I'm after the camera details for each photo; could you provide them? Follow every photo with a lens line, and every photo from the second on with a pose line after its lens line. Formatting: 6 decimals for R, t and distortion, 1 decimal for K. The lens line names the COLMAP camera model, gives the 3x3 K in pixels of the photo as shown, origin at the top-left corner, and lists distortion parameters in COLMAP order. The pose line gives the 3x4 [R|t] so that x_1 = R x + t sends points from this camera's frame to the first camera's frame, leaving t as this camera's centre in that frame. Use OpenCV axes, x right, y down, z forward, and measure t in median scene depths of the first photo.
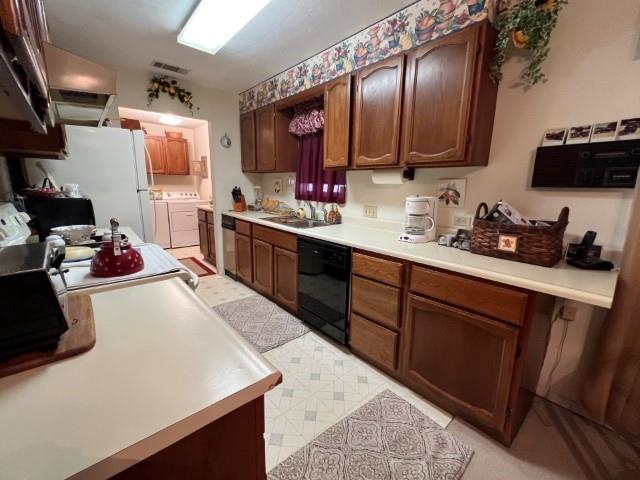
lens RADIAL K [[271.6, 0, 320.0], [0, 271.6, 240.0], [0, 0, 1]] dist [0.000666, 0.000041]
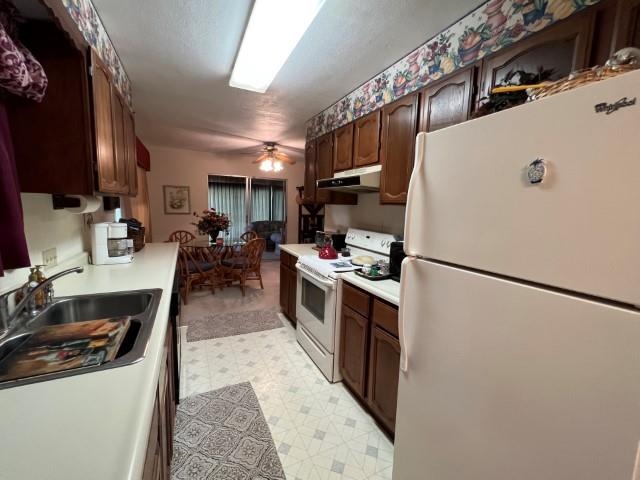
lens RADIAL K [[267.4, 0, 320.0], [0, 267.4, 240.0], [0, 0, 1]] dist [0.007290, -0.000198]
pose [[-0.963383, -0.084645, 0.254416, -0.499202], [0.002016, 0.946549, 0.322554, -0.302018], [-0.268120, 0.311256, -0.911719, 1.213368]]
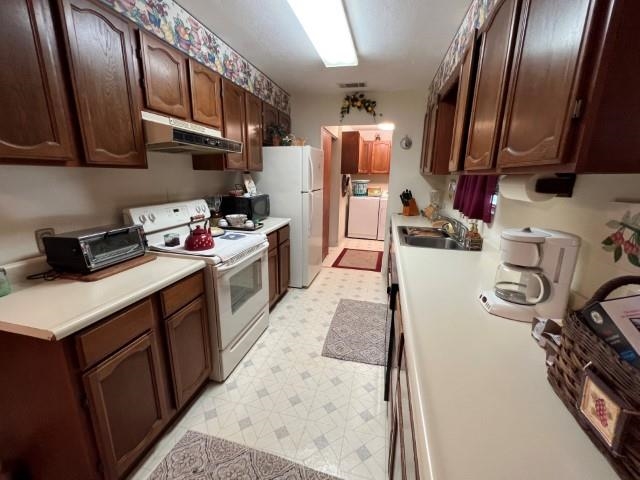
lens RADIAL K [[267.4, 0, 320.0], [0, 267.4, 240.0], [0, 0, 1]] dist [0.007290, -0.000198]
pose [[0.571252, 0.186240, -0.799365, 0.368668], [-0.168532, 0.979780, 0.107836, -0.088894], [0.803286, 0.073117, 0.591089, 0.255826]]
